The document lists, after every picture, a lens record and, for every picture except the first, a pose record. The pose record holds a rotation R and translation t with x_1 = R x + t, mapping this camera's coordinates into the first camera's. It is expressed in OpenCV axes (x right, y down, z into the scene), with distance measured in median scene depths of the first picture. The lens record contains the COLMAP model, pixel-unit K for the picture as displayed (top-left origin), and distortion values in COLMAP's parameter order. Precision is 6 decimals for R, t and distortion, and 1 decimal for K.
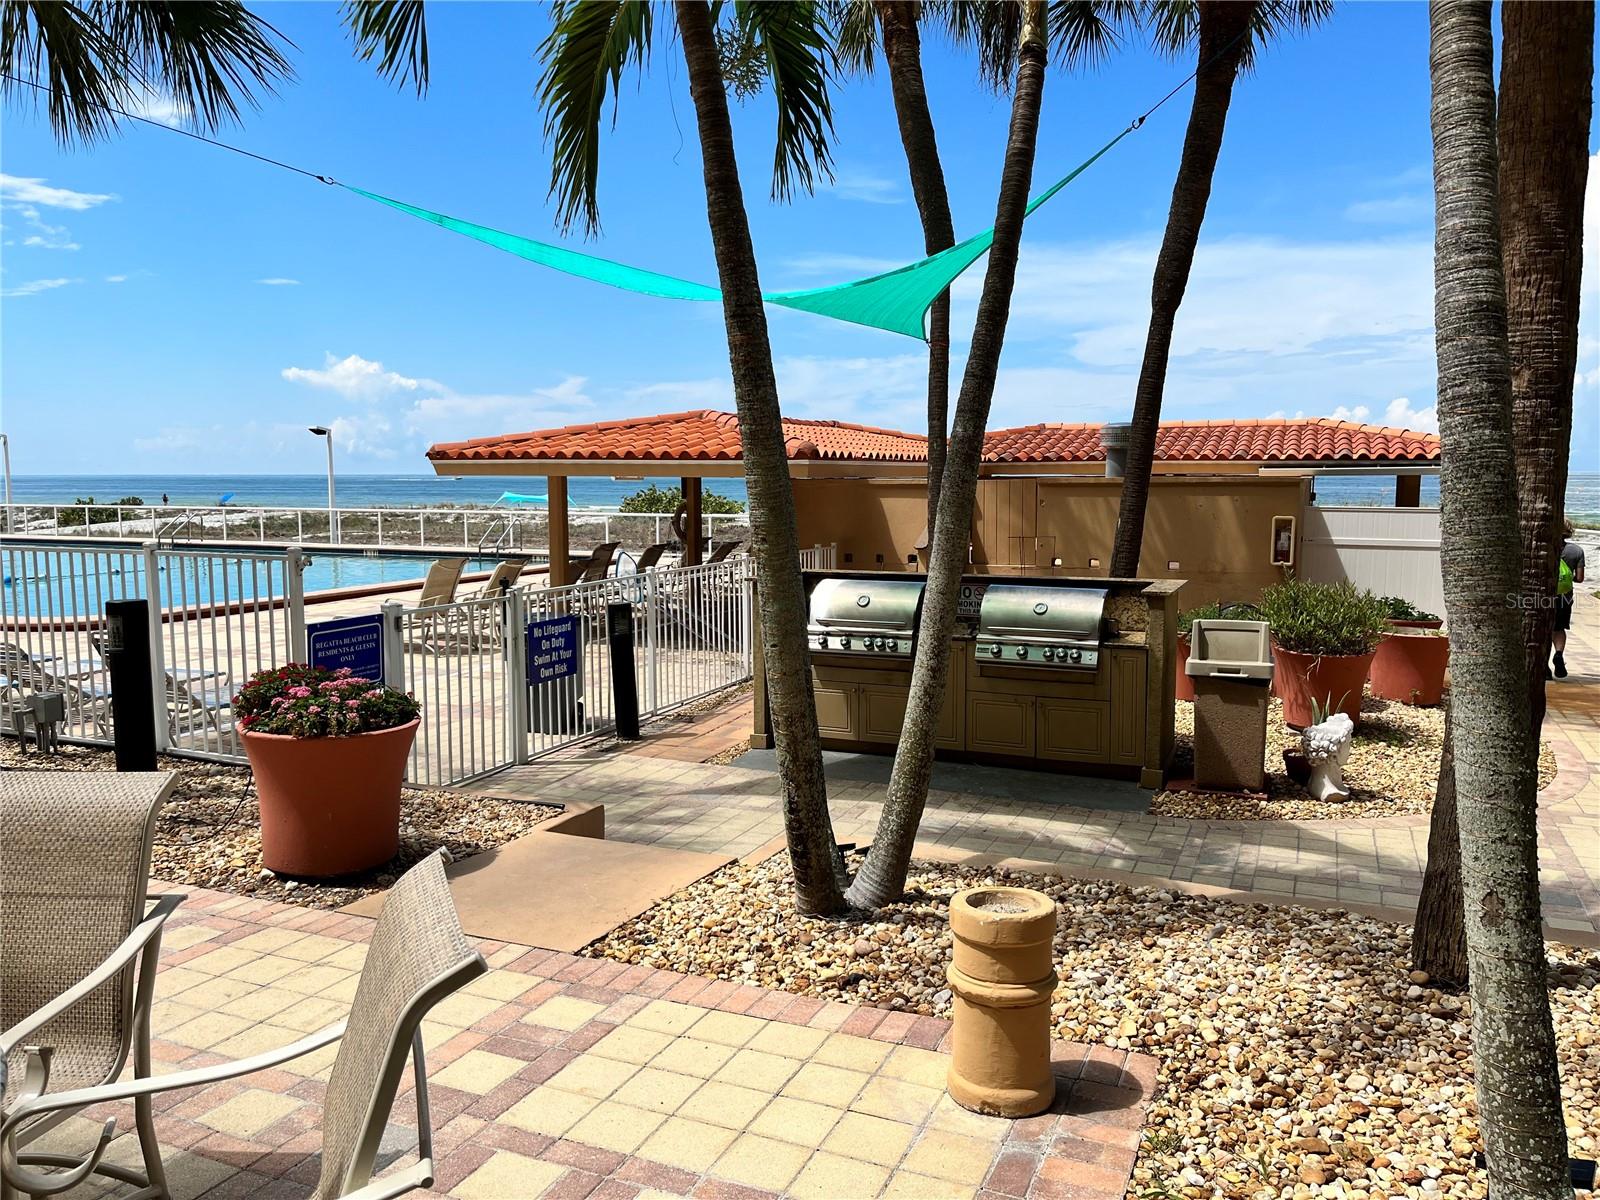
lens RADIAL K [[1213.2, 0, 807.7], [0, 1213.2, 598.7], [0, 0, 1]] dist [0.069513, -0.094815]
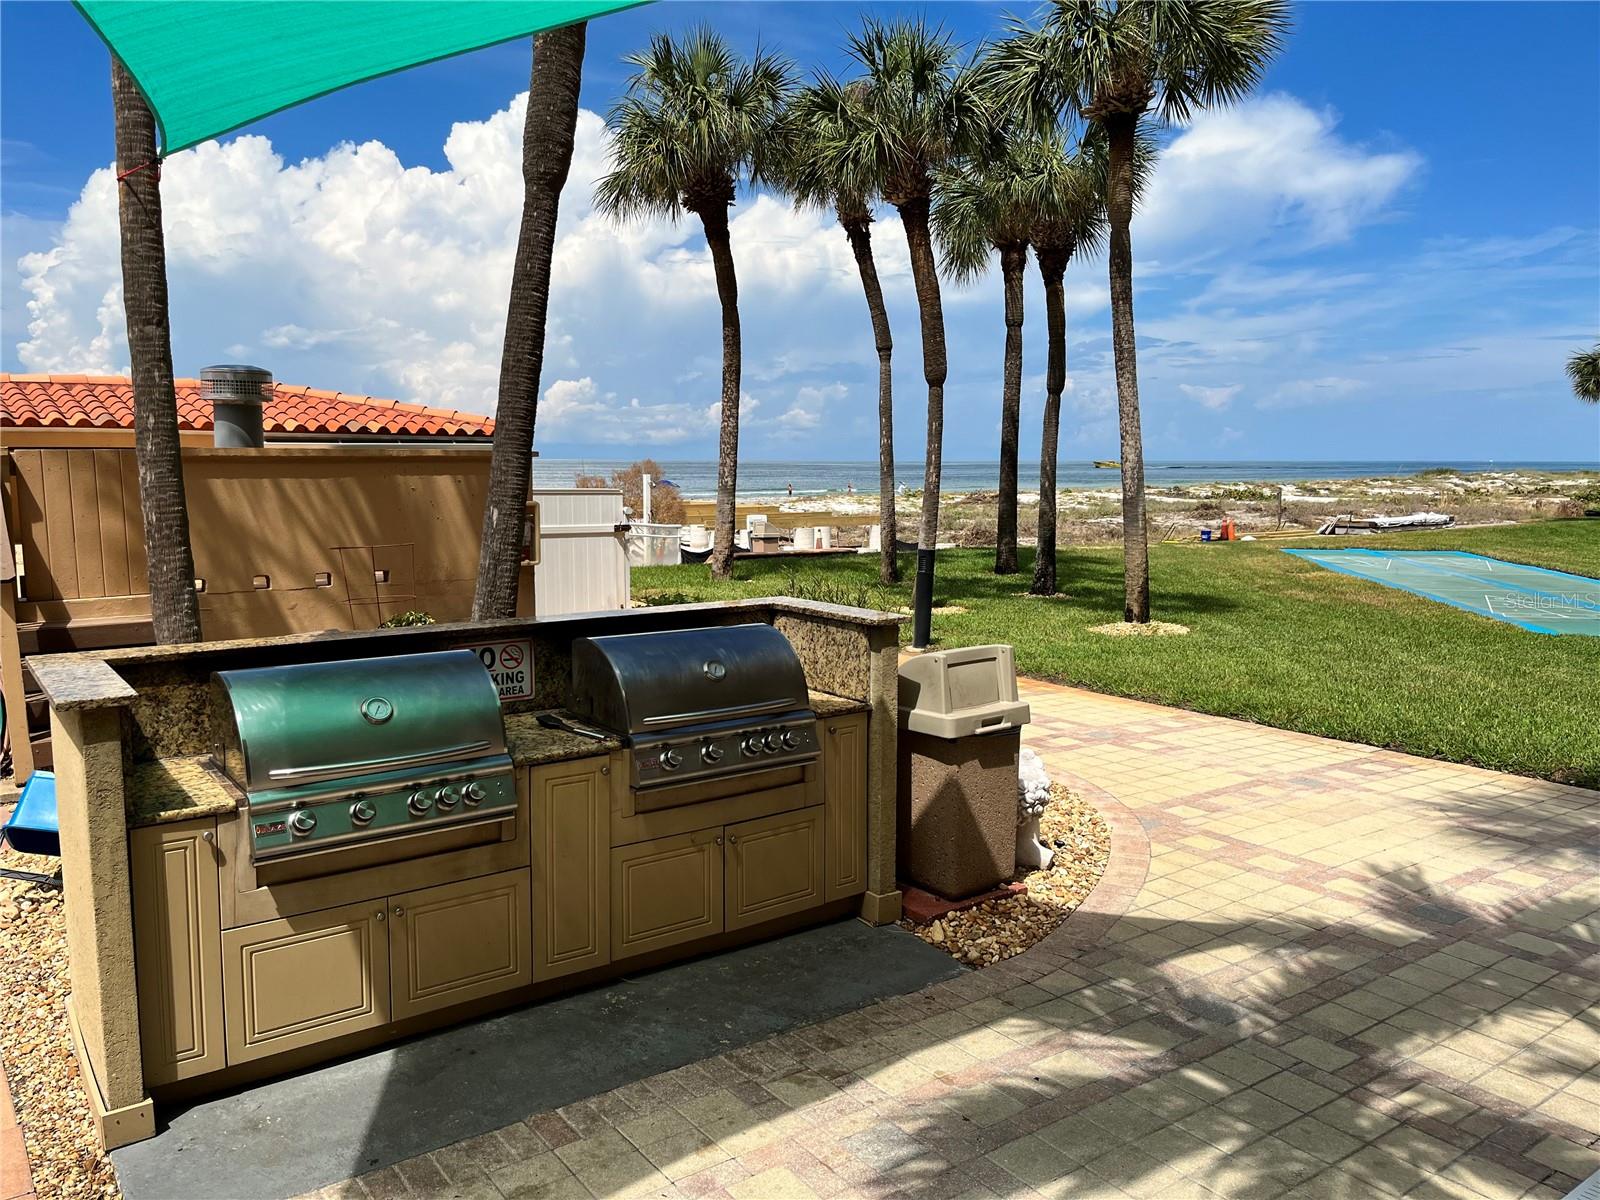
lens RADIAL K [[1213.2, 0, 796.7], [0, 1213.2, 605.6], [0, 0, 1]] dist [0.069513, -0.094815]
pose [[0.511348, -0.100295, 0.853501, -0.303371], [0.084165, 0.994237, 0.066408, -0.063948], [-0.855242, 0.037877, 0.516842, 0.761122]]
